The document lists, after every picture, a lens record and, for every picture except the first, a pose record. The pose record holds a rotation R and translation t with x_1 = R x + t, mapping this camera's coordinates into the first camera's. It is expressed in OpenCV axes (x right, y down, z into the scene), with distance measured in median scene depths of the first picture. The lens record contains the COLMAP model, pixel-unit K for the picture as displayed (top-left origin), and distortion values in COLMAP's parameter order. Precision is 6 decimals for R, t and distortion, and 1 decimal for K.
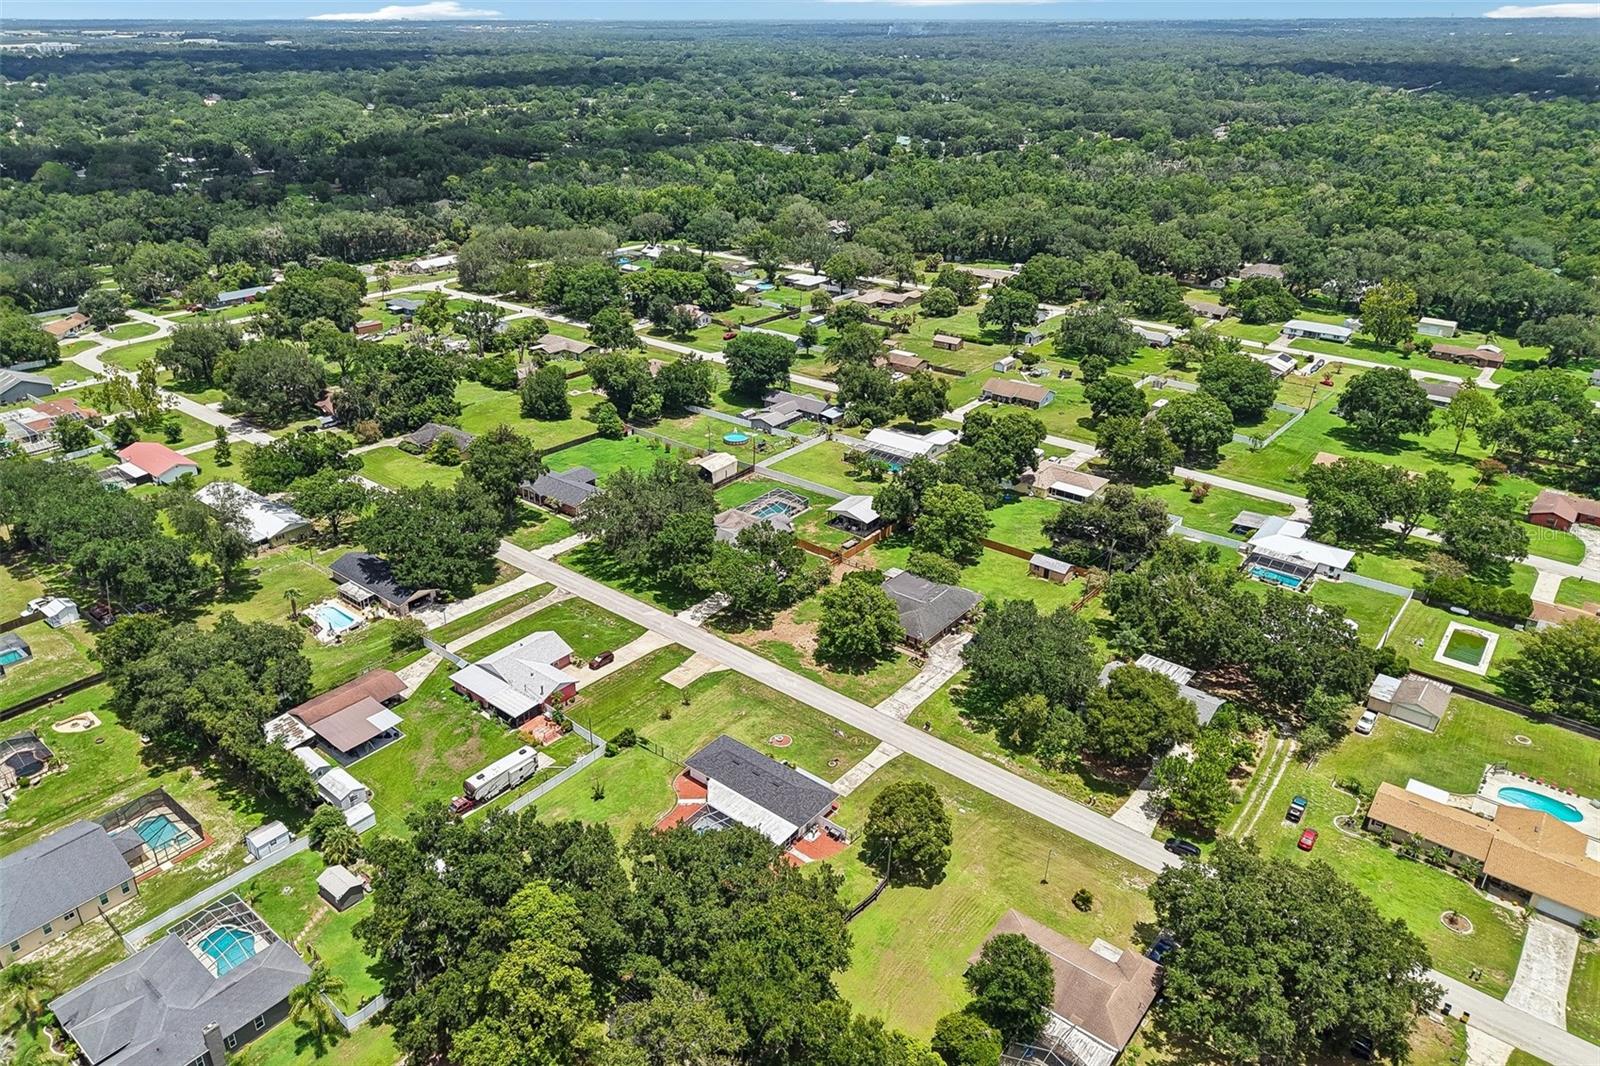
lens RADIAL K [[1056.8, 0, 786.4], [0, 1056.8, 536.2], [0, 0, 1]] dist [0.065672, -0.109397]
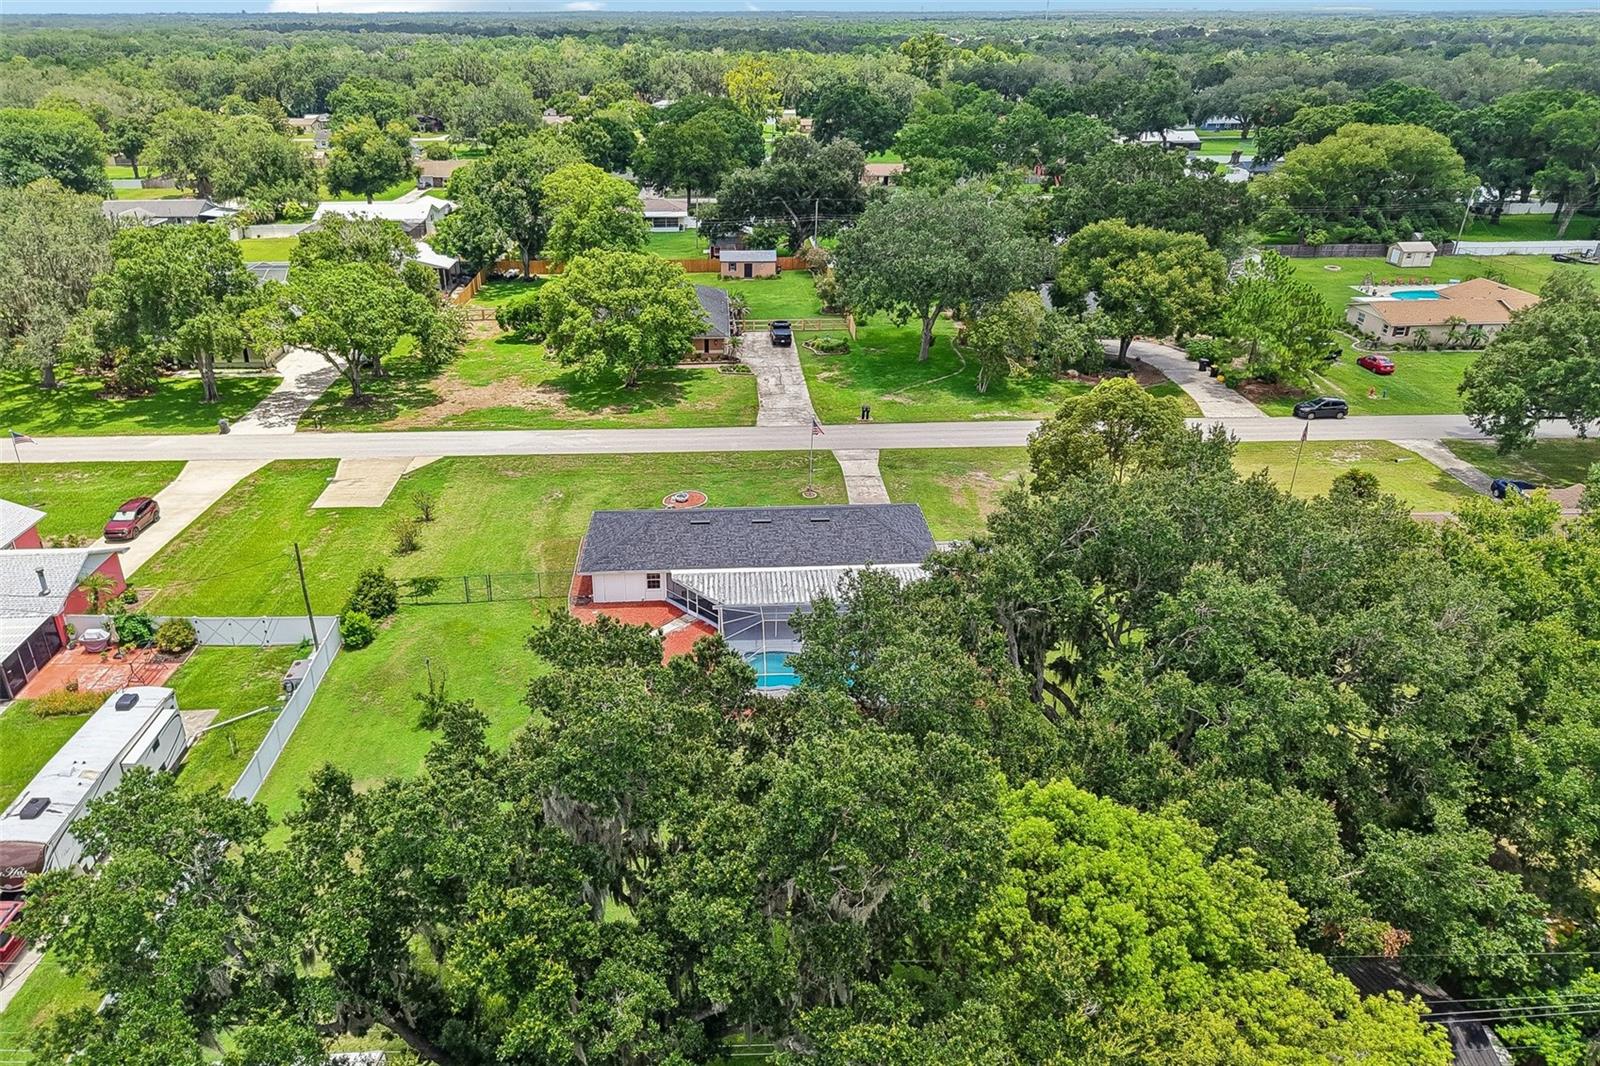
lens RADIAL K [[1056.8, 0, 786.4], [0, 1056.8, 536.2], [0, 0, 1]] dist [0.065672, -0.109397]
pose [[0.729350, -0.296288, 0.616654, -0.209756], [0.297683, 0.948996, 0.103885, 0.133832], [-0.615982, 0.107799, 0.780350, 0.466737]]
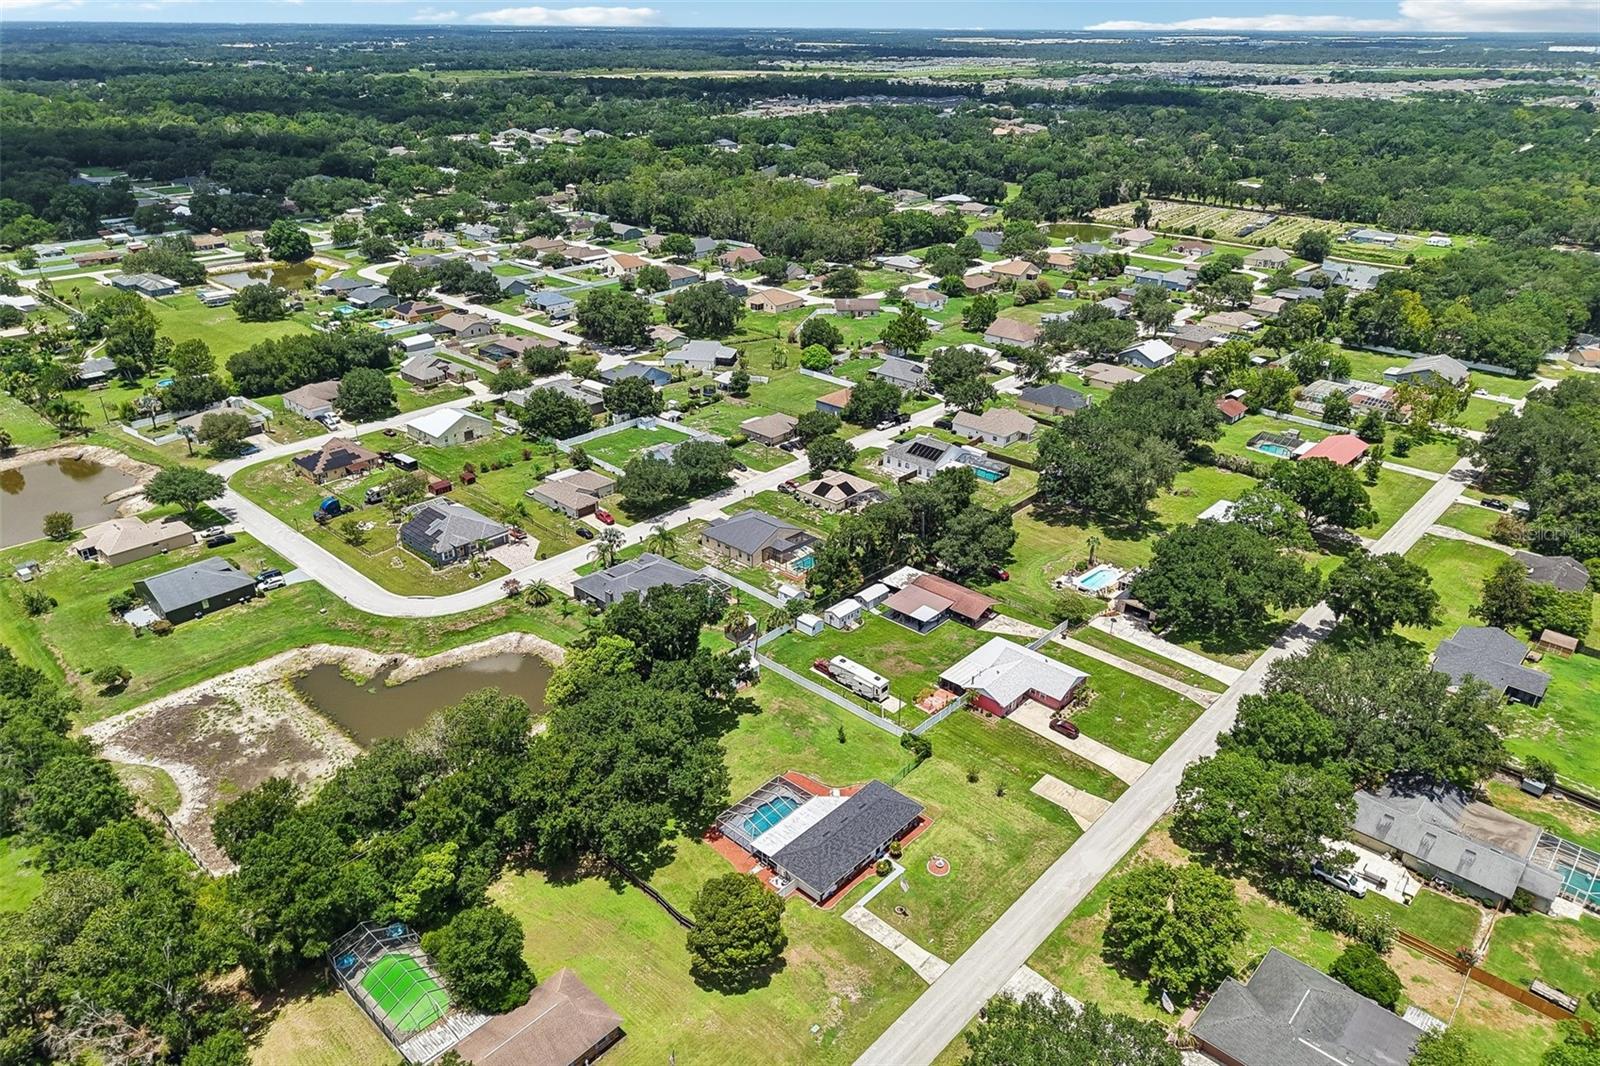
lens RADIAL K [[1056.8, 0, 786.4], [0, 1056.8, 536.2], [0, 0, 1]] dist [0.065672, -0.109397]
pose [[-0.069417, 0.430537, -0.899899, 0.508825], [-0.445128, 0.793928, 0.414174, -0.244413], [0.892772, 0.429321, 0.136532, 0.512497]]
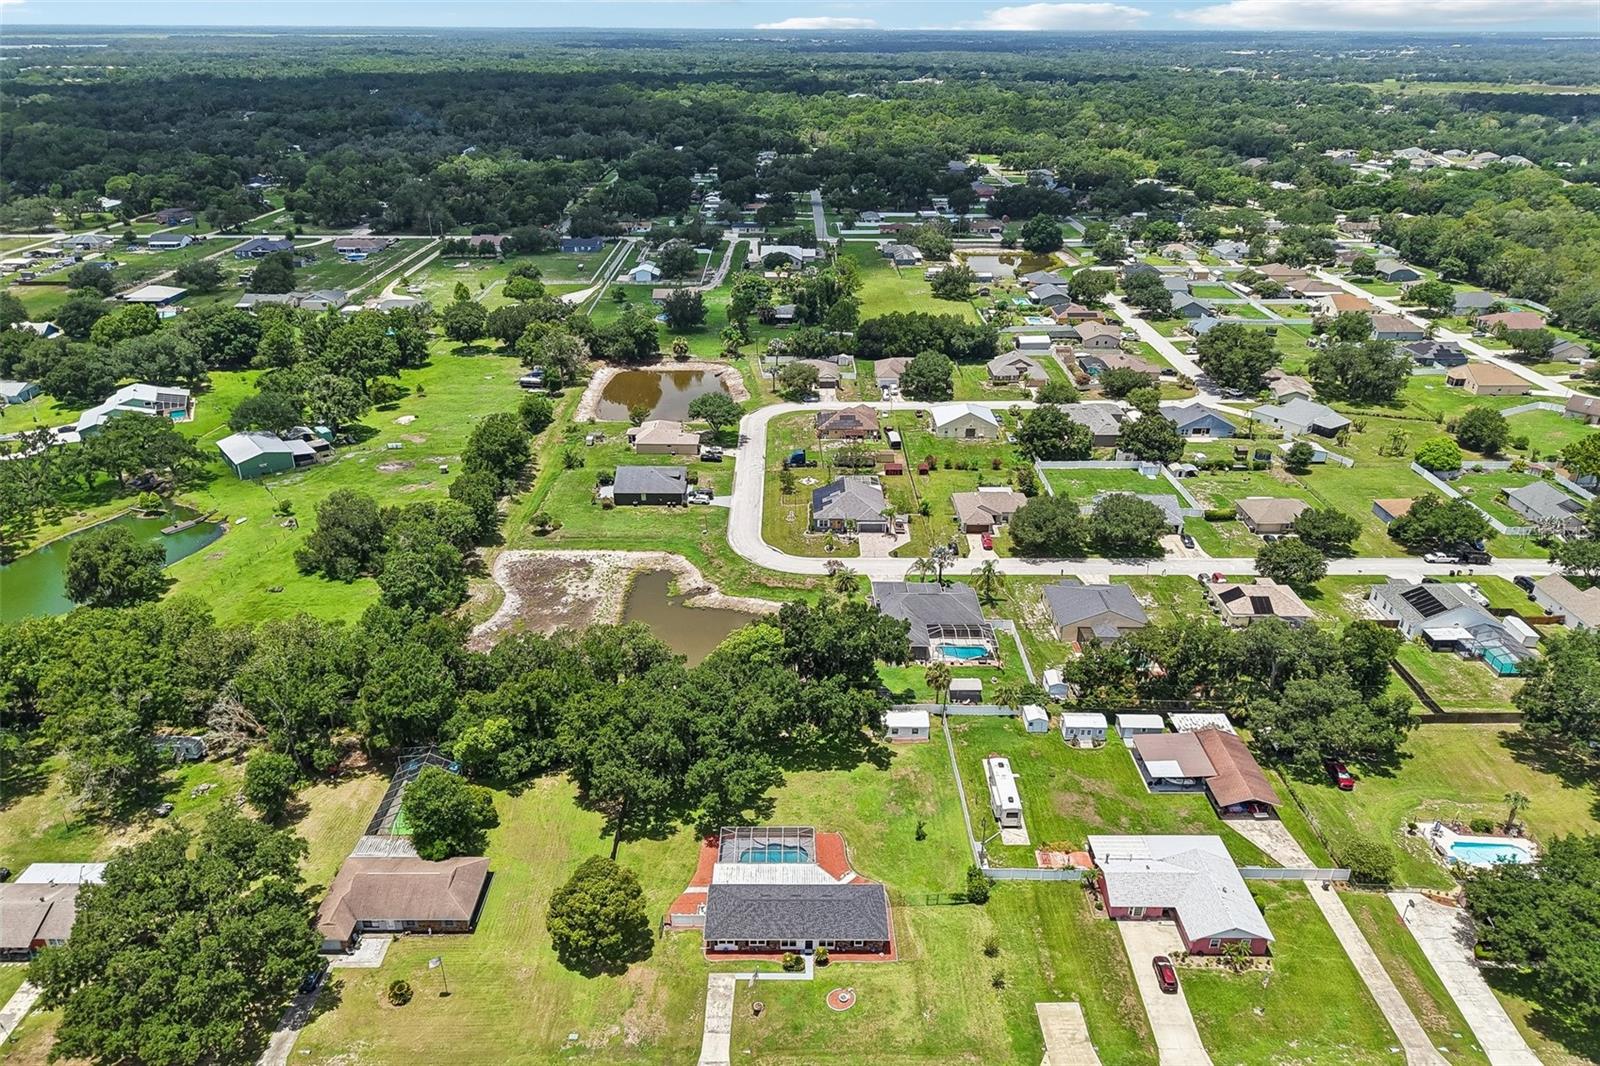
lens RADIAL K [[1056.8, 0, 786.4], [0, 1056.8, 536.2], [0, 0, 1]] dist [0.065672, -0.109397]
pose [[-0.775914, 0.269080, -0.570574, 0.277874], [-0.281605, 0.661609, 0.694962, -0.402894], [0.564497, 0.699907, -0.437577, 0.834903]]
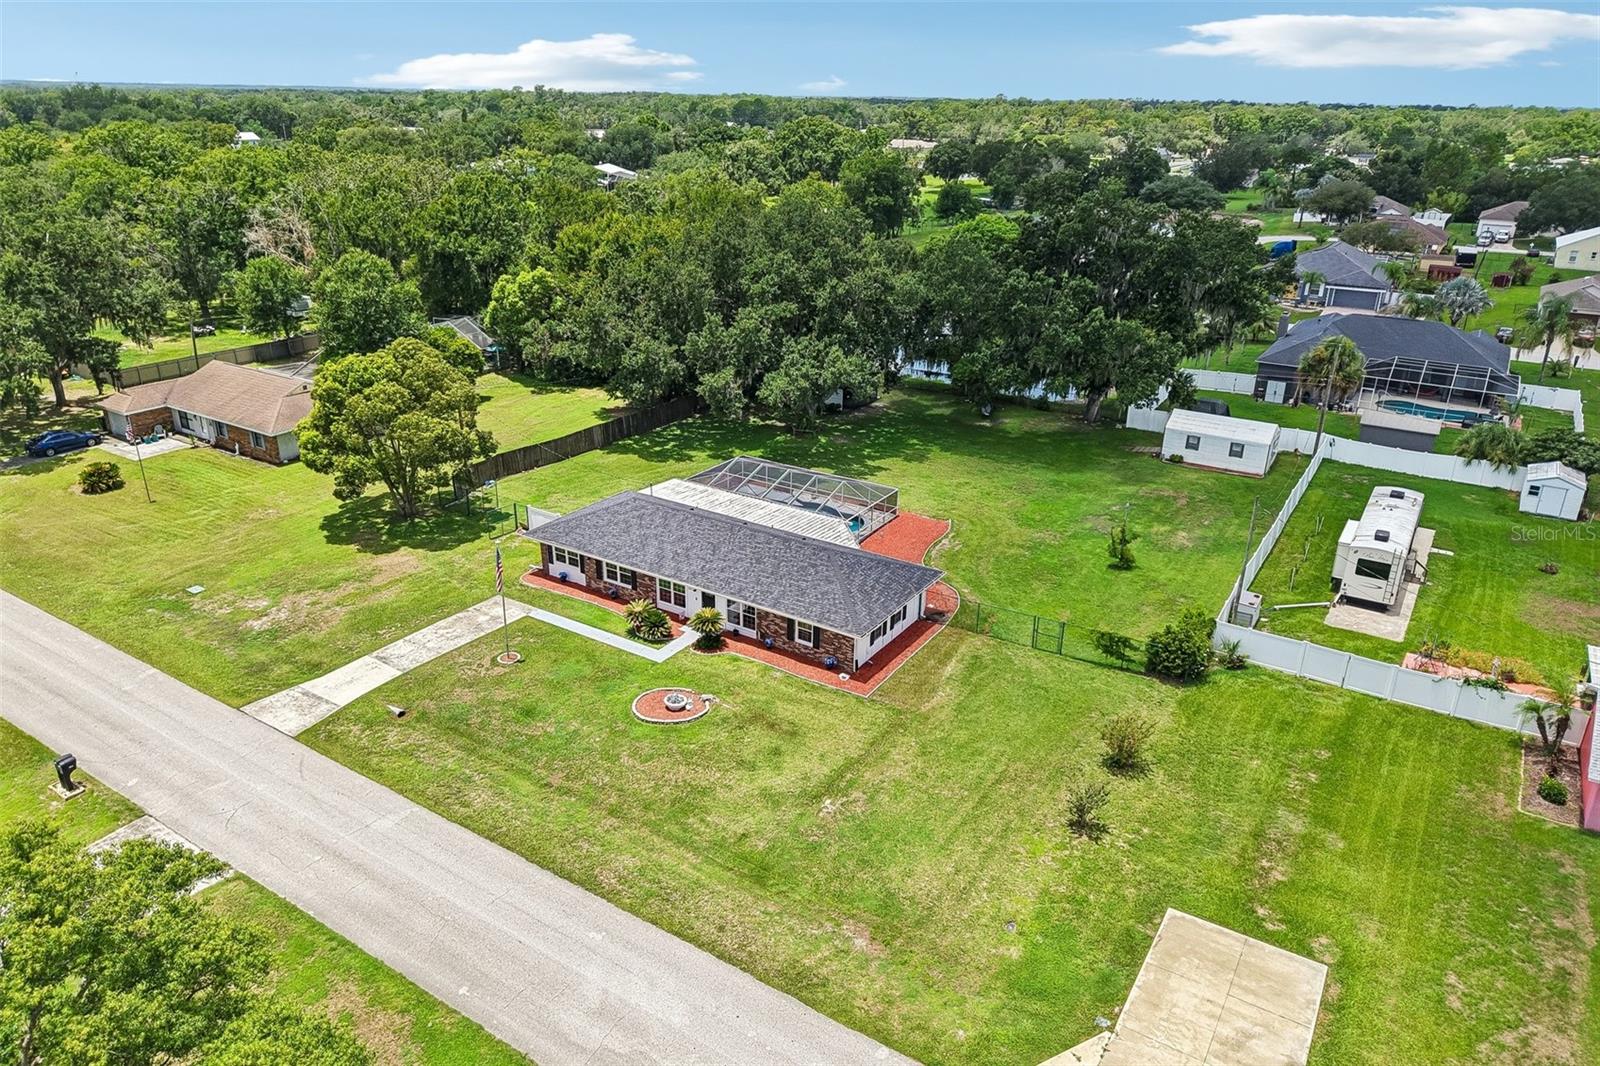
lens RADIAL K [[1052.4, 0, 800.0], [0, 1052.4, 533.0], [0, 0, 1]] dist [0.017932, -0.006586]
pose [[-0.993523, 0.029150, -0.109827, -0.007865], [-0.063514, 0.658987, 0.749468, -0.041879], [0.094222, 0.751589, -0.652868, 0.895141]]
